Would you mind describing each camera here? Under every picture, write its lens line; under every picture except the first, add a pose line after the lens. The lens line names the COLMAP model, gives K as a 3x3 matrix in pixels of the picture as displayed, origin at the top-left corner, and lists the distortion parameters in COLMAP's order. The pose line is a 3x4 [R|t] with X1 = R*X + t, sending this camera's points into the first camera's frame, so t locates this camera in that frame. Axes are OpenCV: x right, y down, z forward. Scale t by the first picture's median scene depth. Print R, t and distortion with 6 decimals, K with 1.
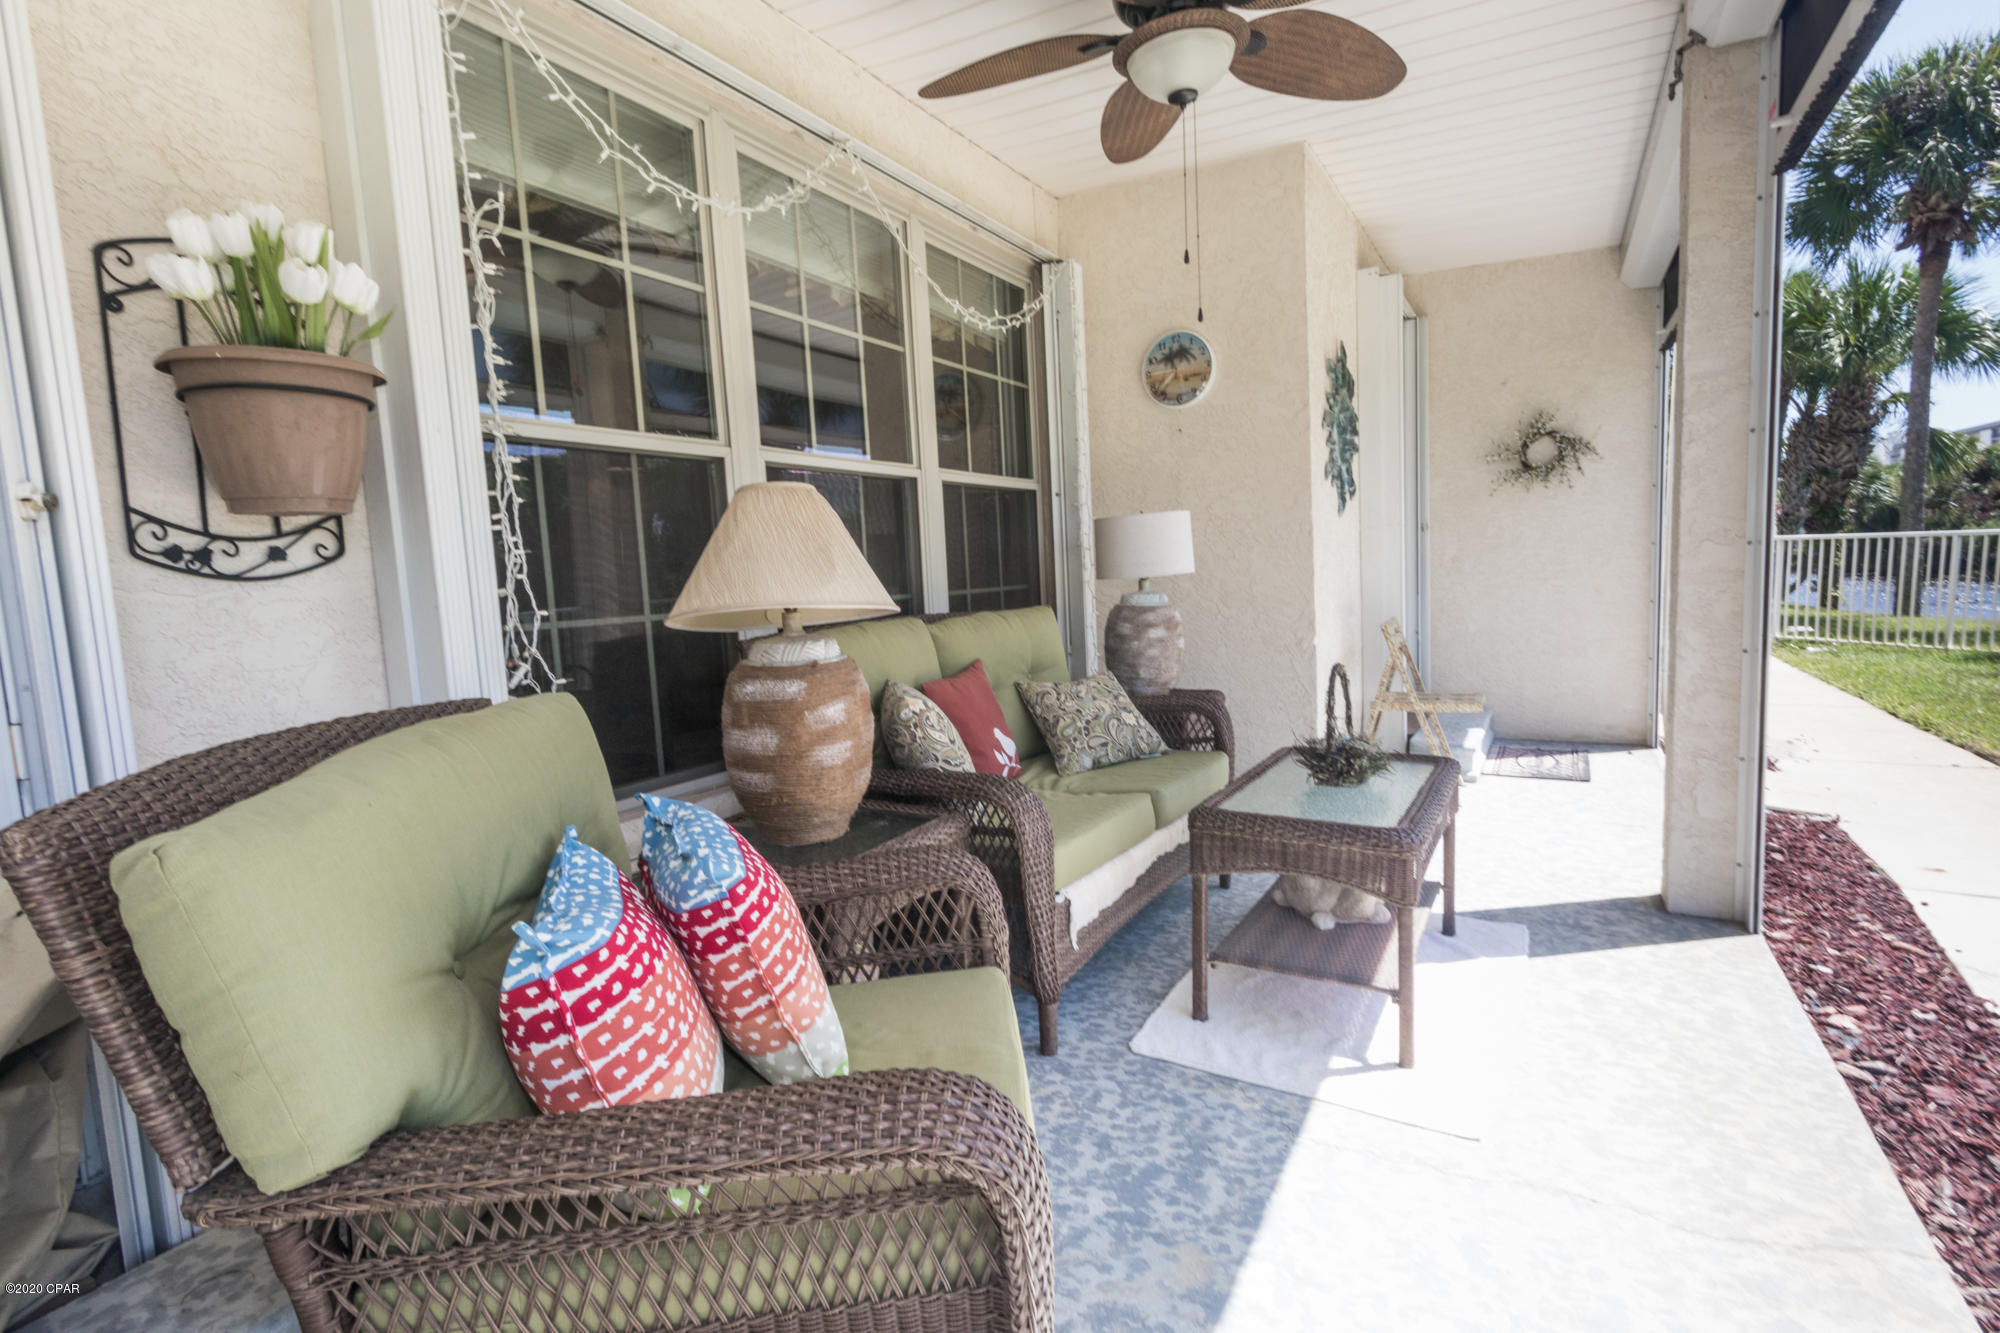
lens RADIAL K [[962.1, 0, 998.1], [0, 962.1, 665.7], [0, 0, 1]] dist [0.019580, -0.000864]
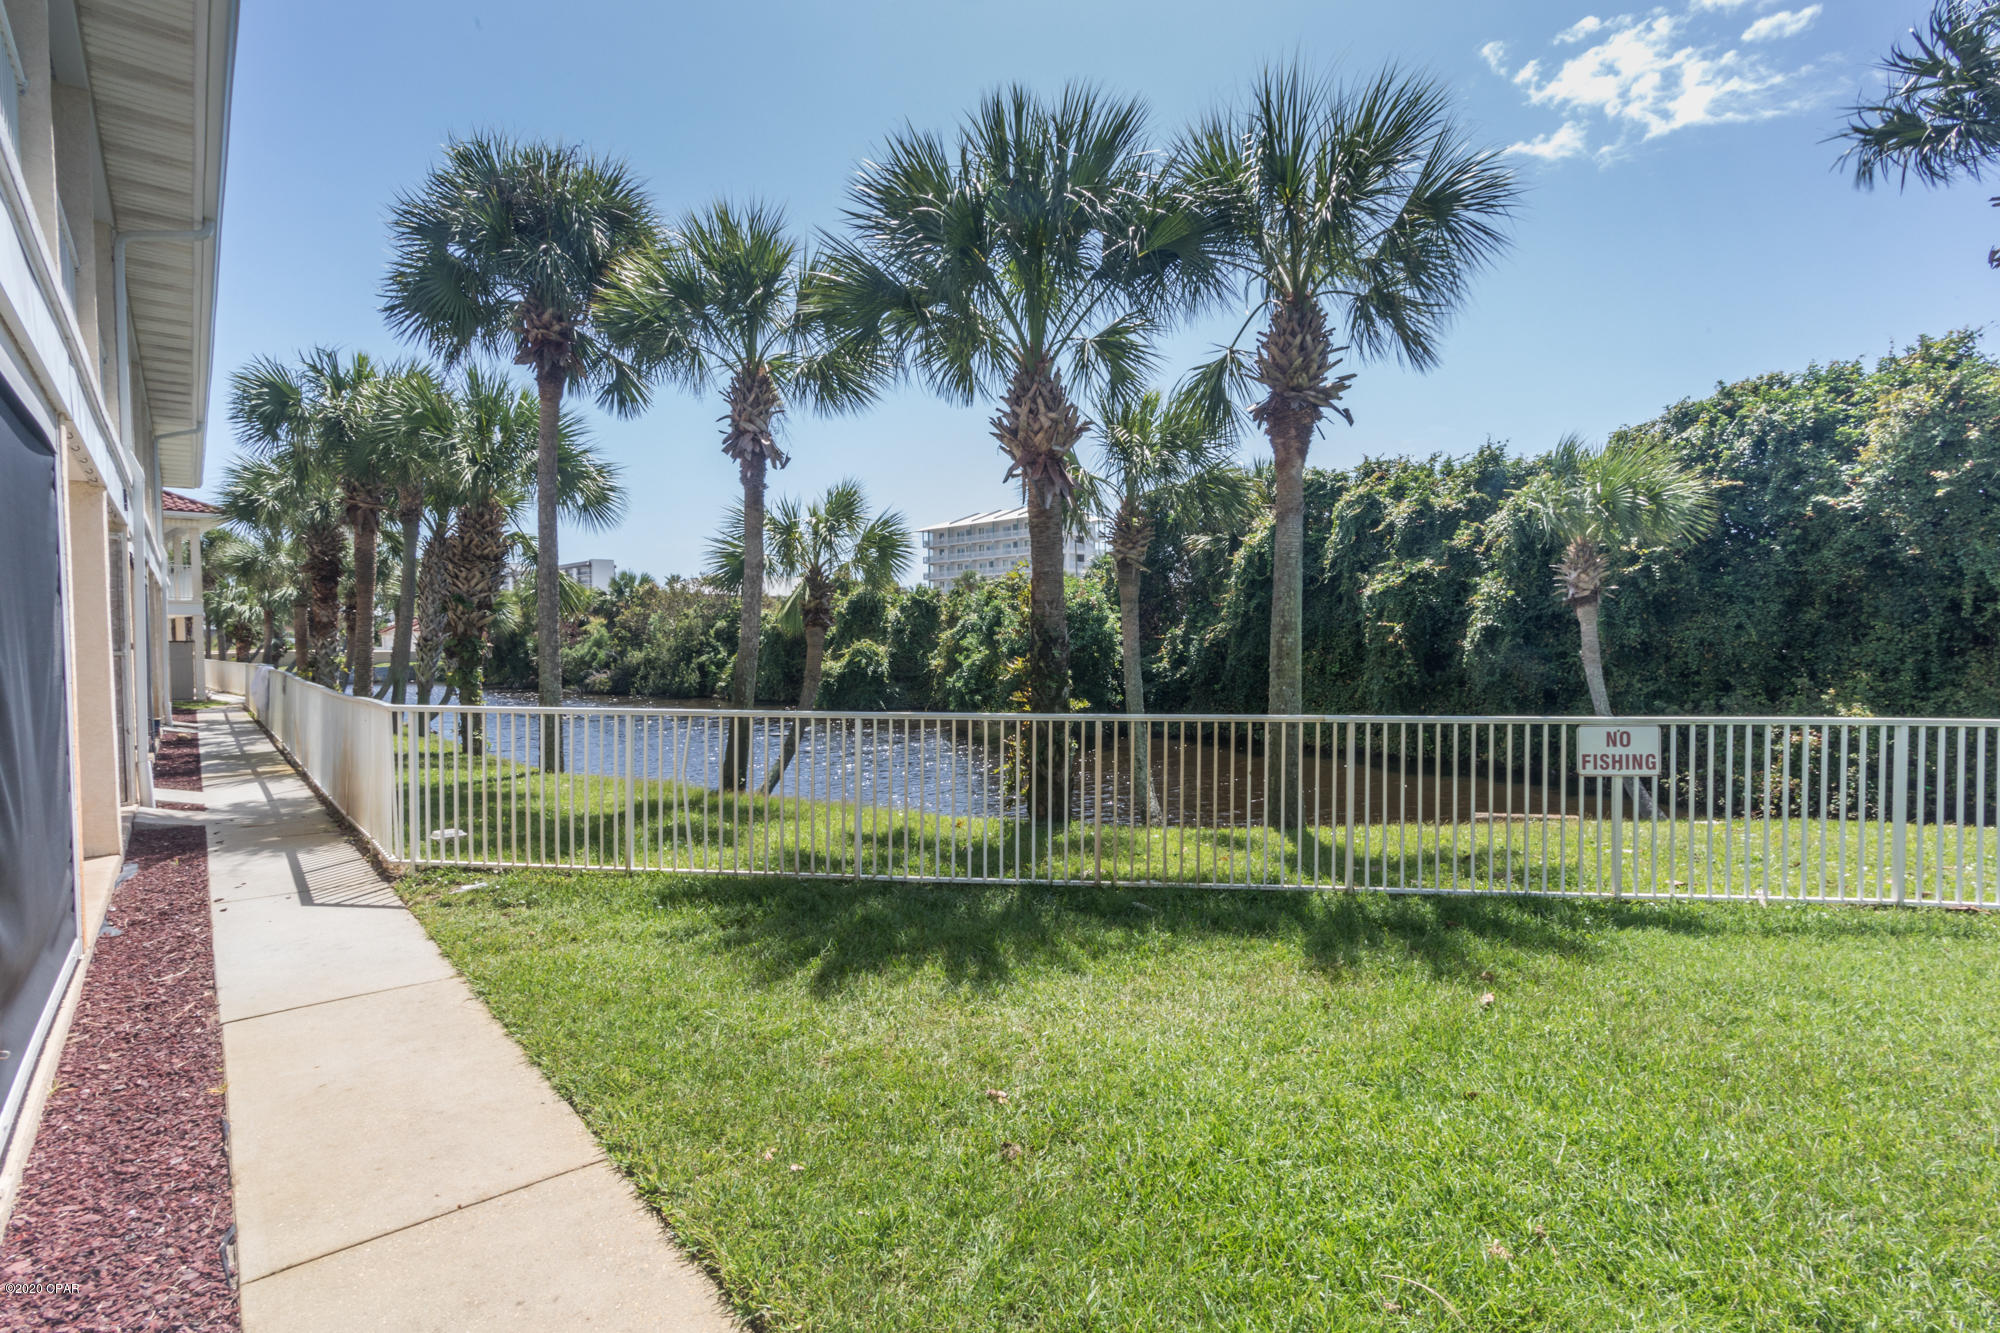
lens RADIAL K [[962.1, 0, 1007.9], [0, 962.1, 654.8], [0, 0, 1]] dist [0.019580, -0.000864]
pose [[0.347269, 0.025006, 0.937432, 0.209496], [0.083682, 0.994830, -0.057537, -0.059743], [-0.934024, 0.098427, 0.343381, 0.253587]]
